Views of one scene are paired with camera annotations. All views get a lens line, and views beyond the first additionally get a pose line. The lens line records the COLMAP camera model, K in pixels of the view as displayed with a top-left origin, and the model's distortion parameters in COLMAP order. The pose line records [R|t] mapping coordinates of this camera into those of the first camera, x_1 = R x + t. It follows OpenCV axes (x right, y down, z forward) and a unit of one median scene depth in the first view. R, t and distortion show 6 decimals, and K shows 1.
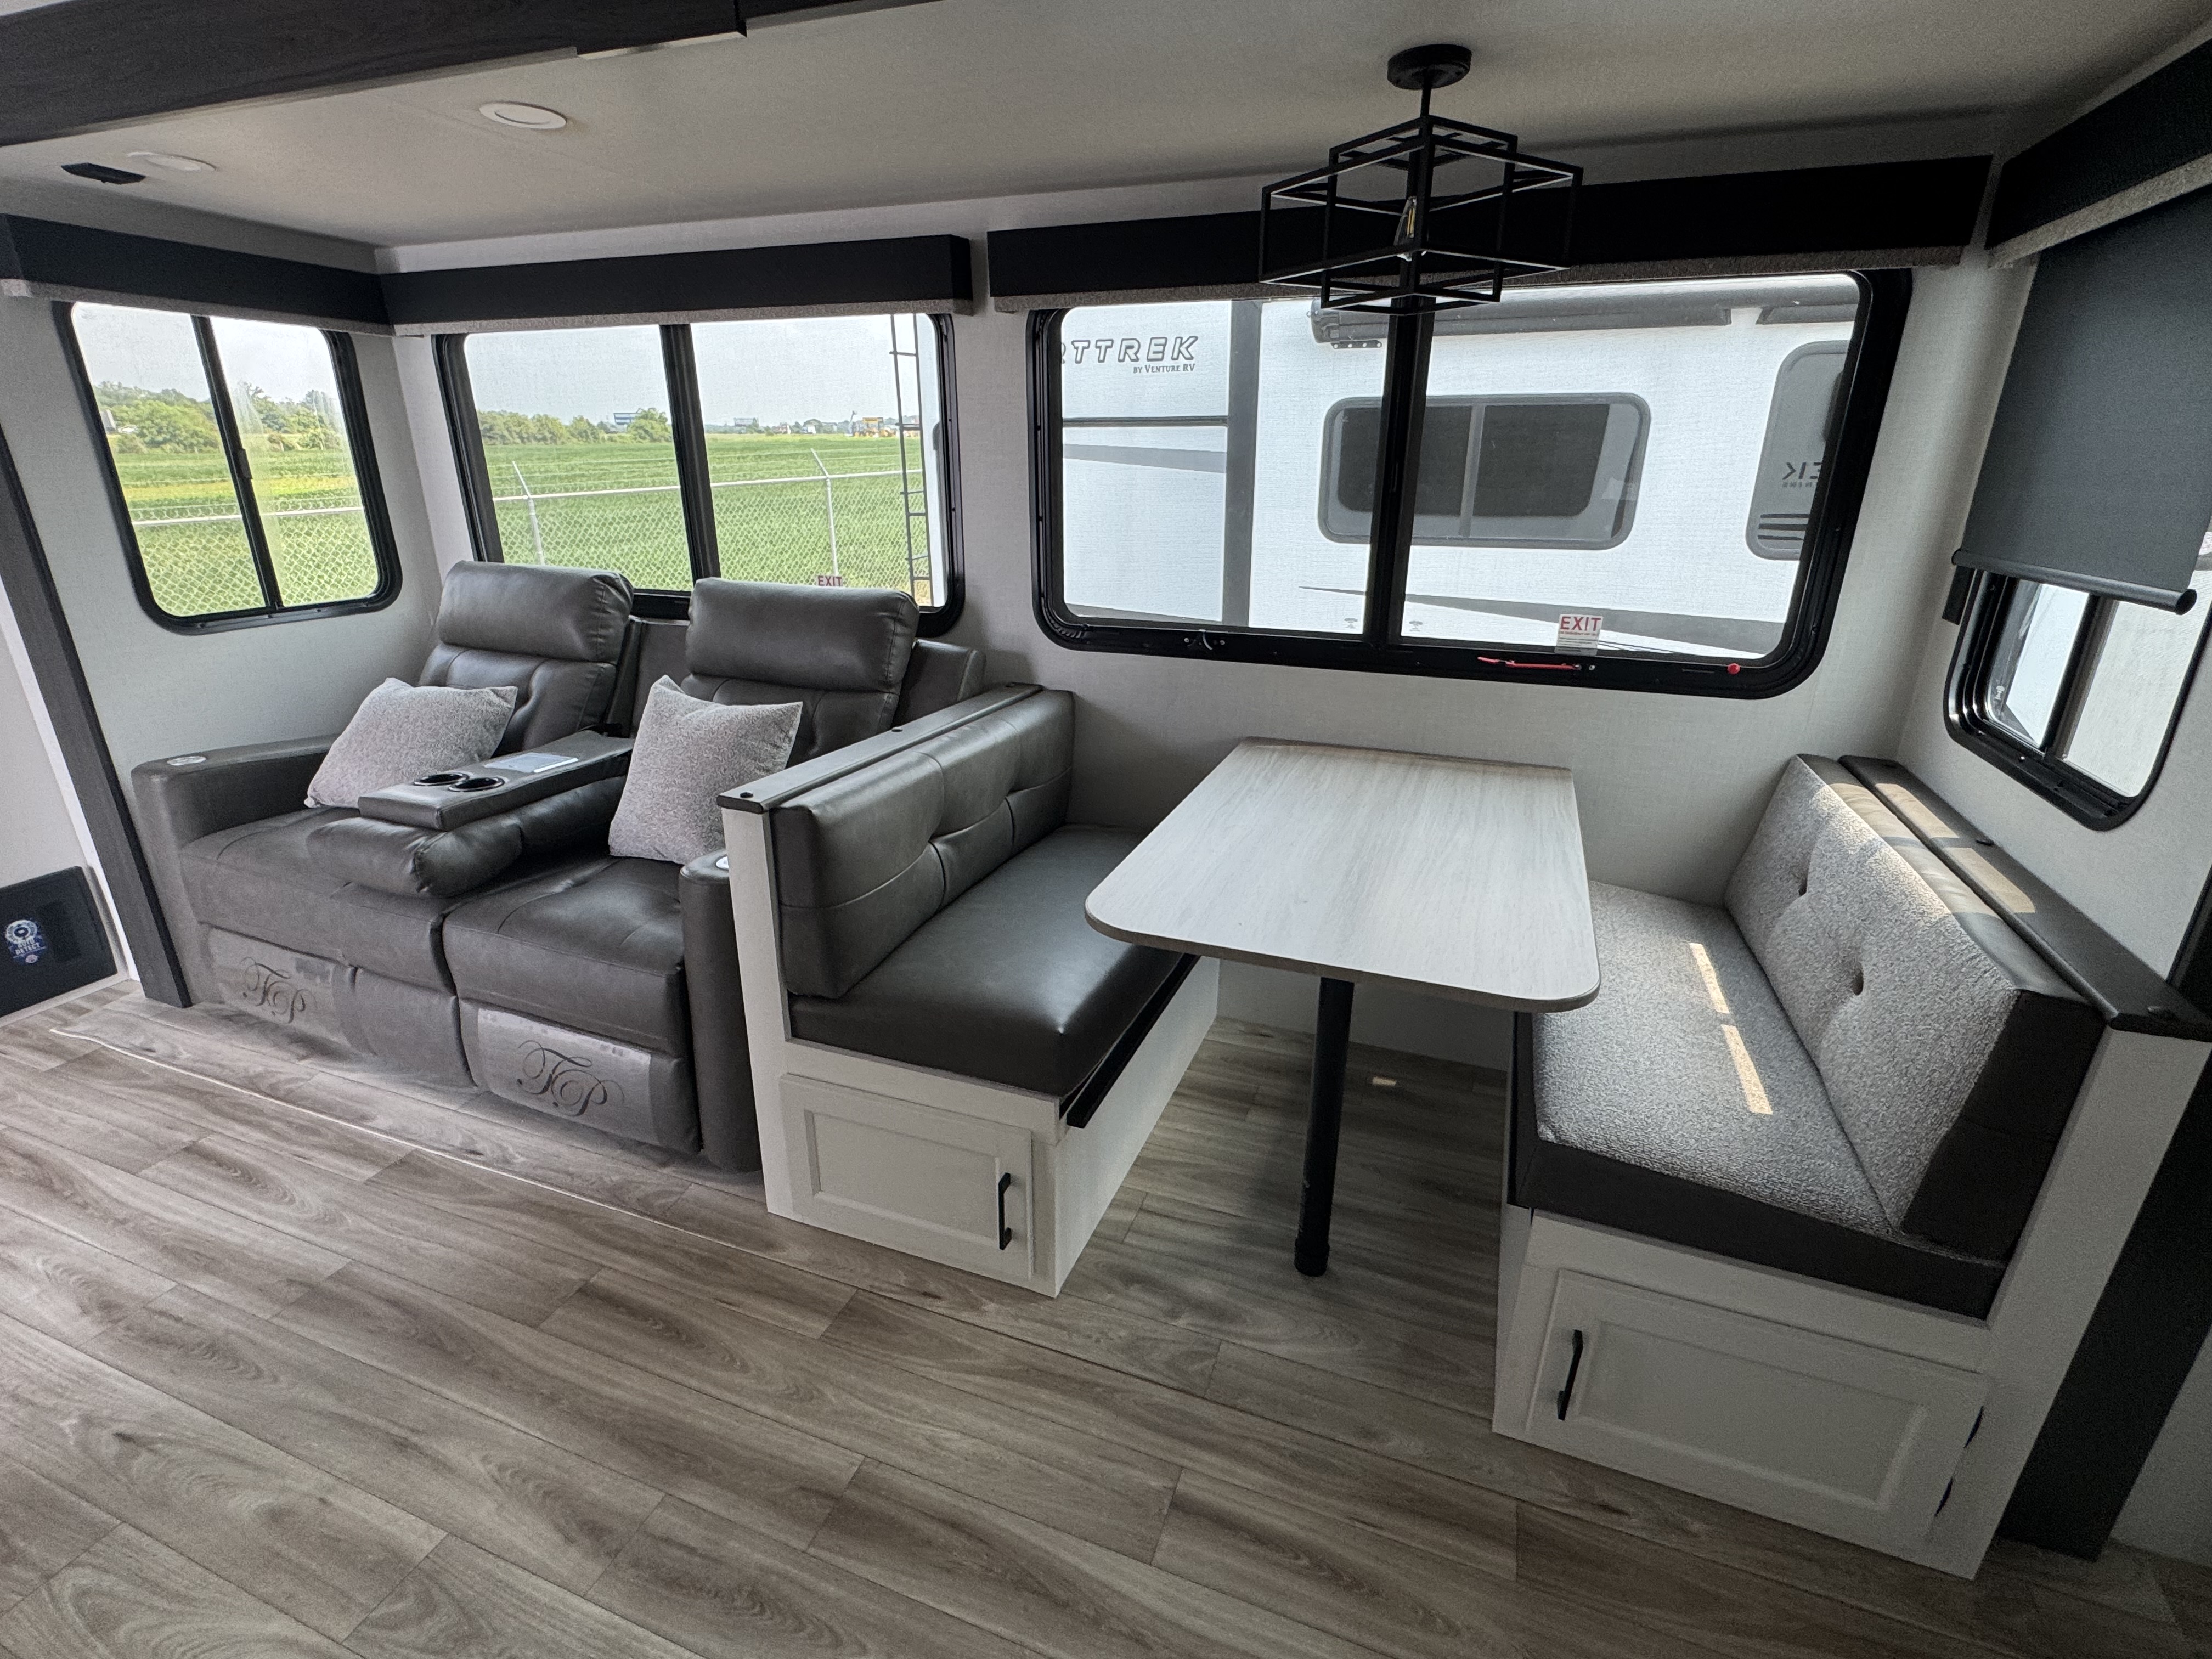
lens RADIAL K [[1030.6, 0, 1100.3], [0, 1030.6, 829.2], [0, 0, 1]] dist [-0.002333, -0.001184]
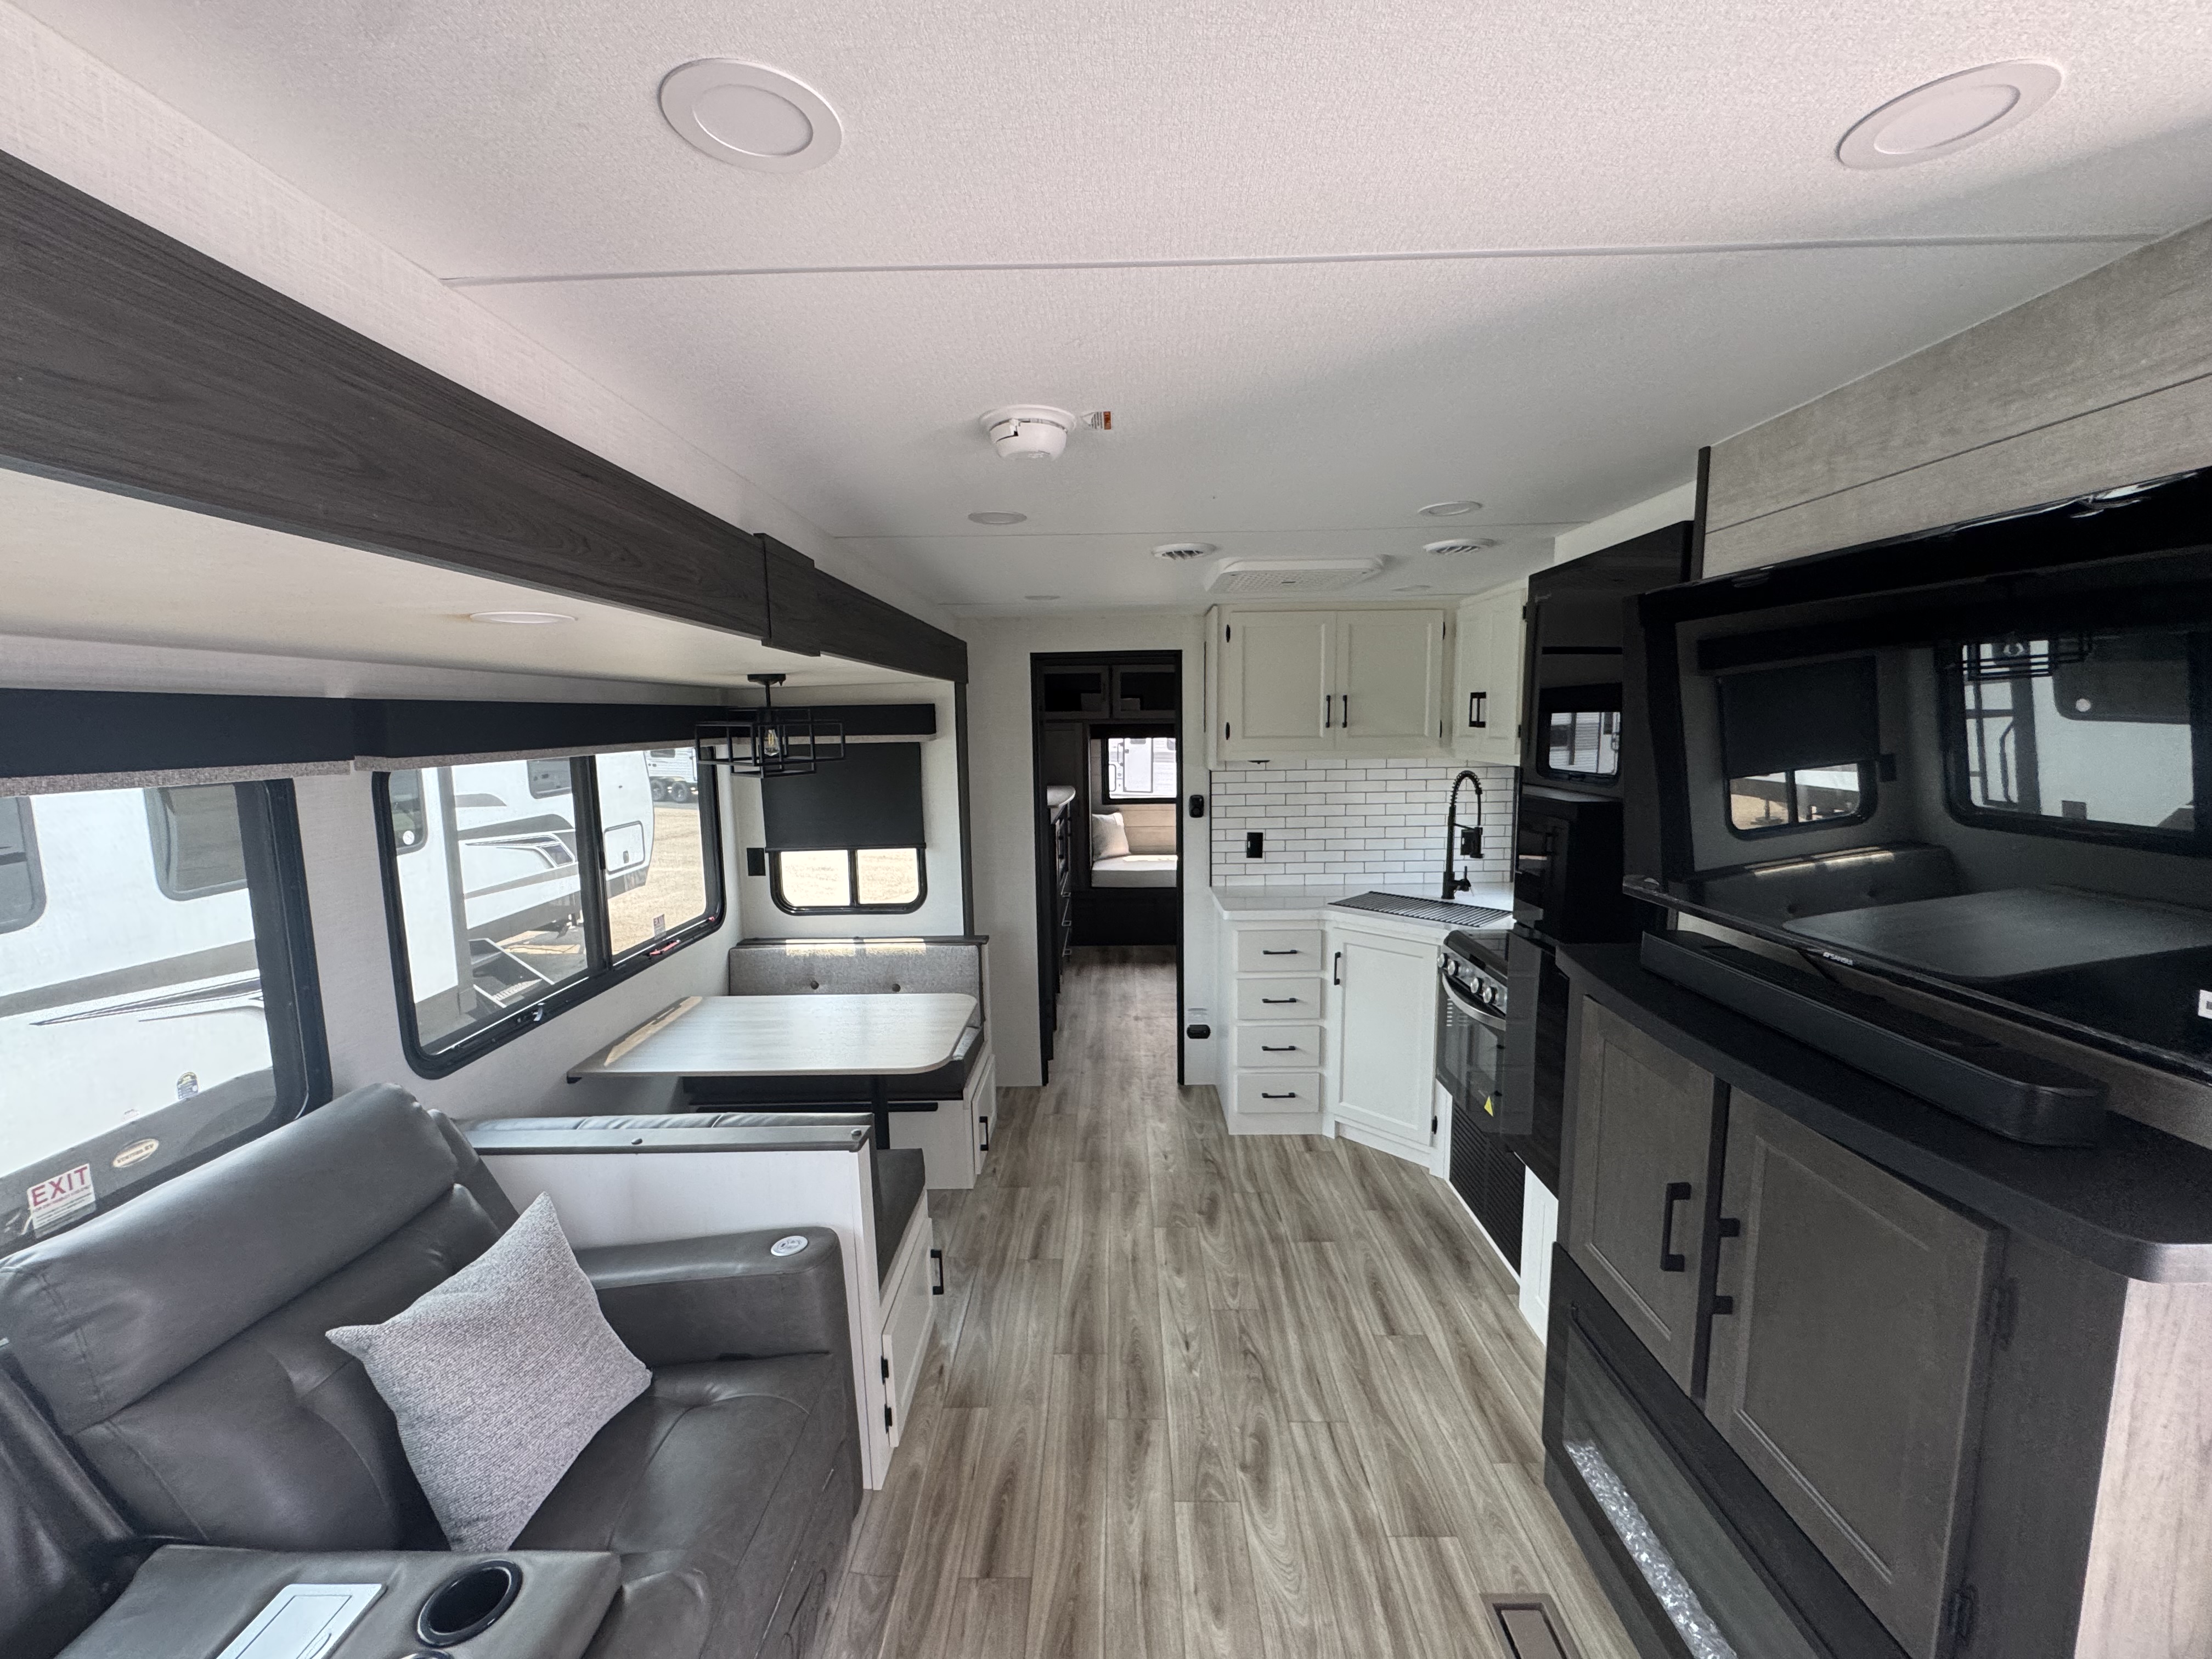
lens RADIAL K [[886.2, 0, 1106.0], [0, 886.2, 829.5], [0, 0, 1]] dist [-0.002789, -0.000258]
pose [[-0.343491, -0.116472, 0.931906, -1.378613], [0.341704, 0.908771, 0.239529, -0.516568], [-0.874787, 0.400712, -0.272355, 0.807179]]
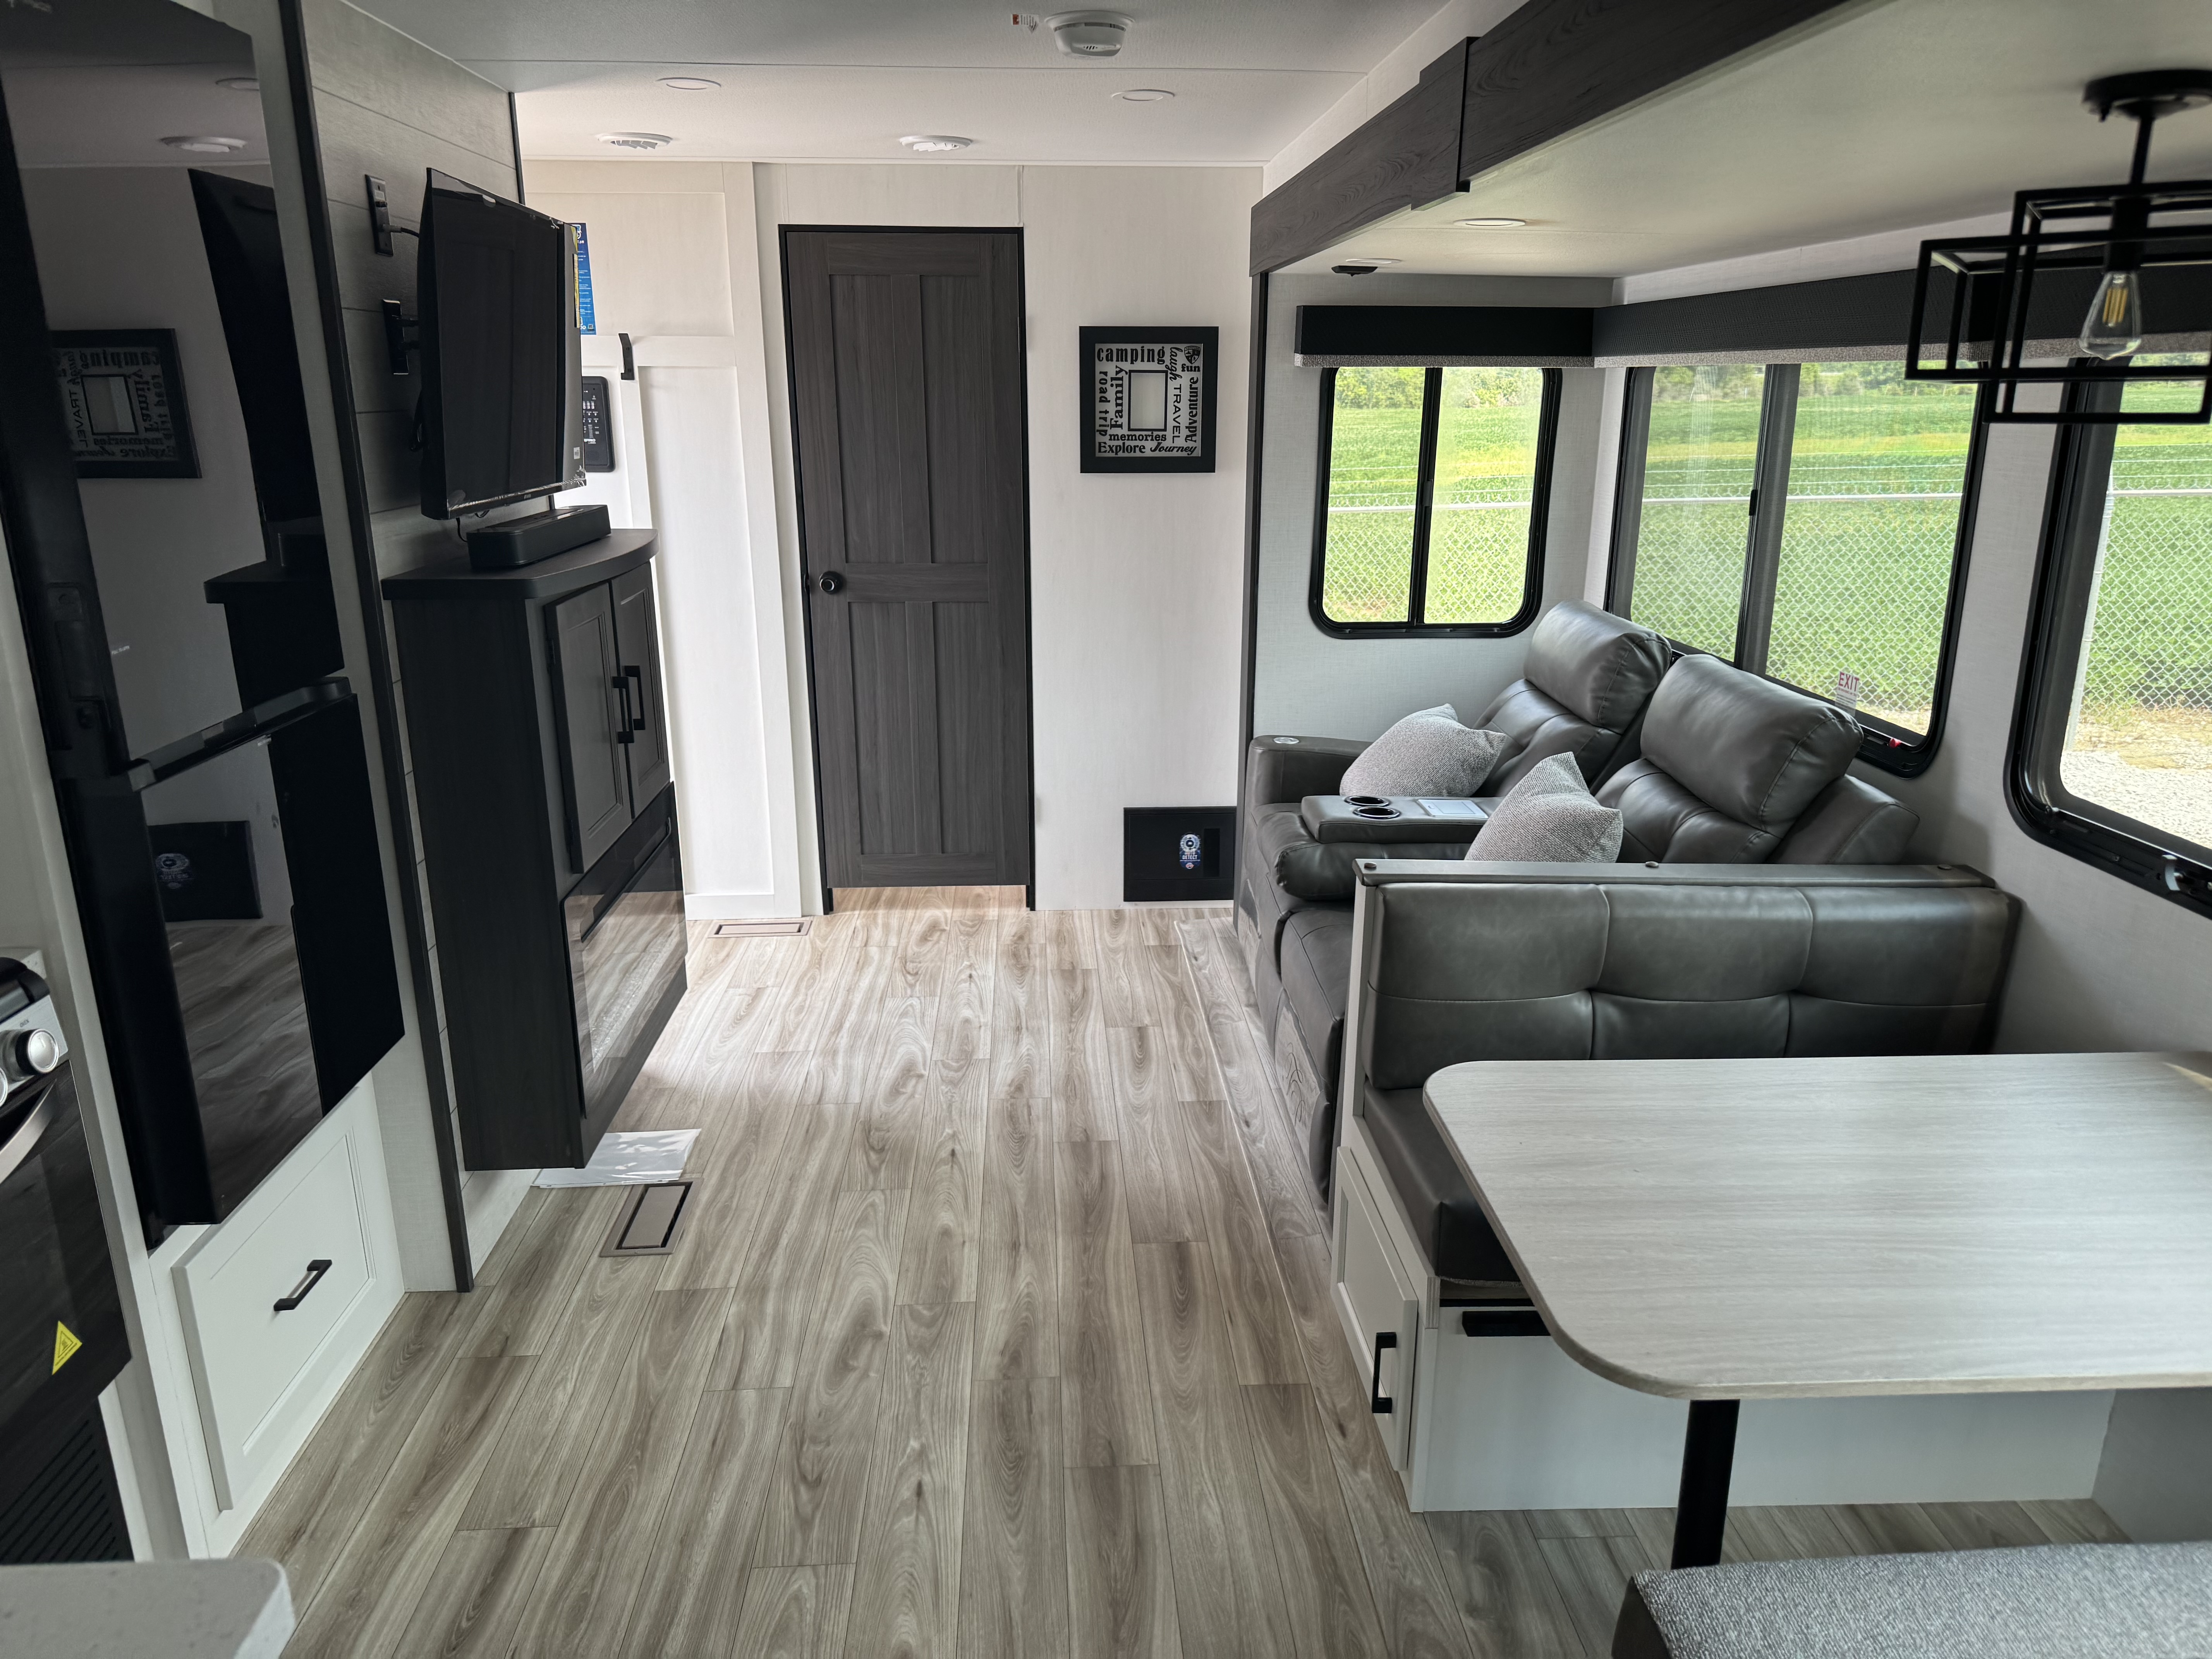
lens RADIAL K [[1540.4, 0, 1134.0], [0, 1540.4, 836.8], [0, 0, 1]] dist [0.113030, -0.160603]
pose [[0.416138, 0.247915, -0.874853, 0.847575], [-0.317241, 0.941245, 0.115829, -0.152697], [0.852166, 0.229338, 0.470337, 0.052771]]
